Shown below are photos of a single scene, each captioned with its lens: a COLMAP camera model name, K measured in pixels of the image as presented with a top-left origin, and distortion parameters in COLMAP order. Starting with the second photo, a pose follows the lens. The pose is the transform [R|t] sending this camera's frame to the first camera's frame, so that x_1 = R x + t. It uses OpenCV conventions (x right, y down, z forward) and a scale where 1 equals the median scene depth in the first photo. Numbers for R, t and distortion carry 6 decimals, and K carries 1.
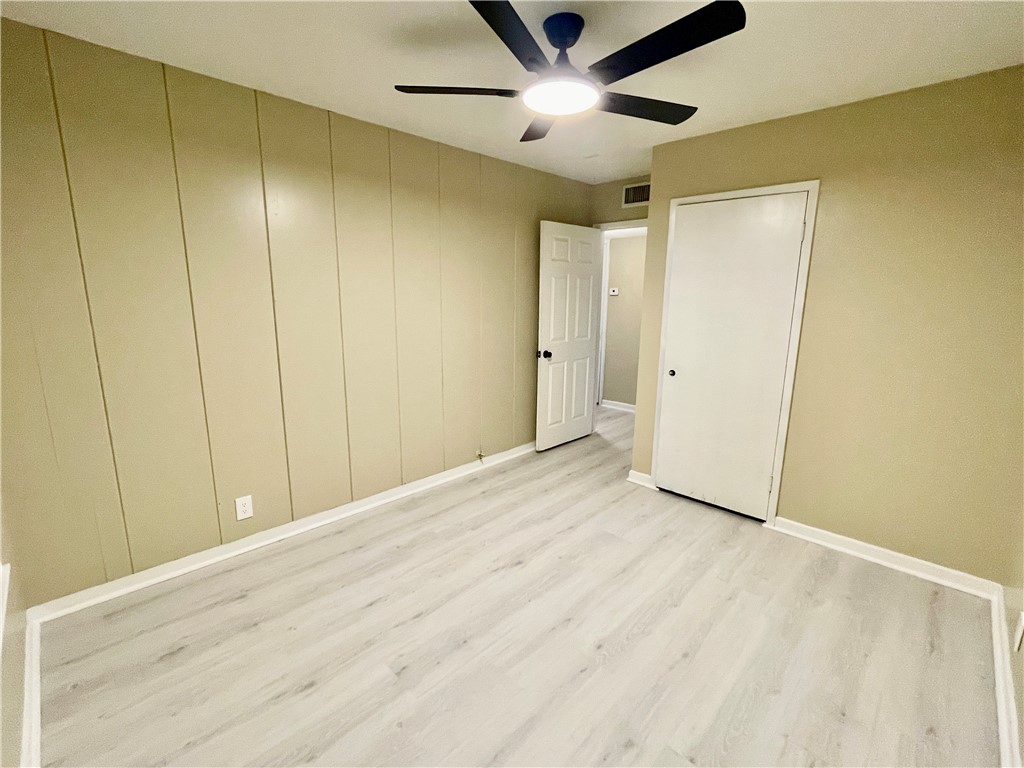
lens RADIAL K [[462.0, 0, 512.0], [0, 462.0, 384.0], [0, 0, 1]] dist [0.001927, -0.000055]
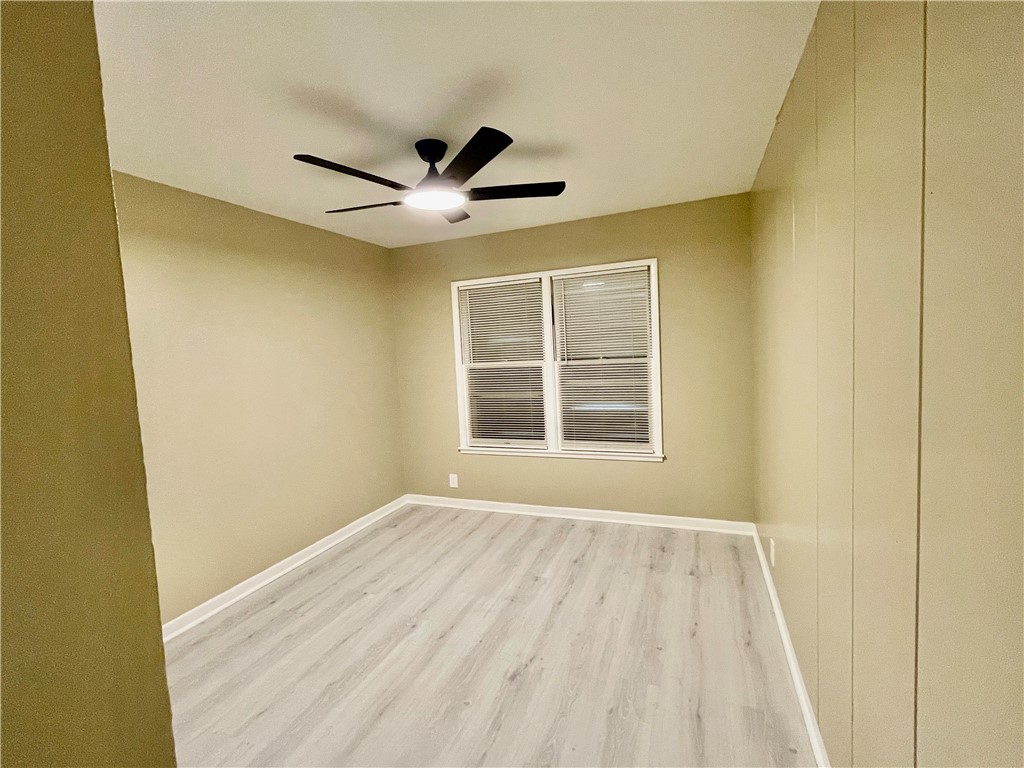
lens RADIAL K [[462.0, 0, 512.0], [0, 462.0, 384.0], [0, 0, 1]] dist [0.001927, -0.000055]
pose [[-0.921781, 0.070558, -0.381237, 0.324643], [-0.032758, 0.965612, 0.257916, -0.357396], [0.386325, 0.250231, -0.887771, 1.781400]]
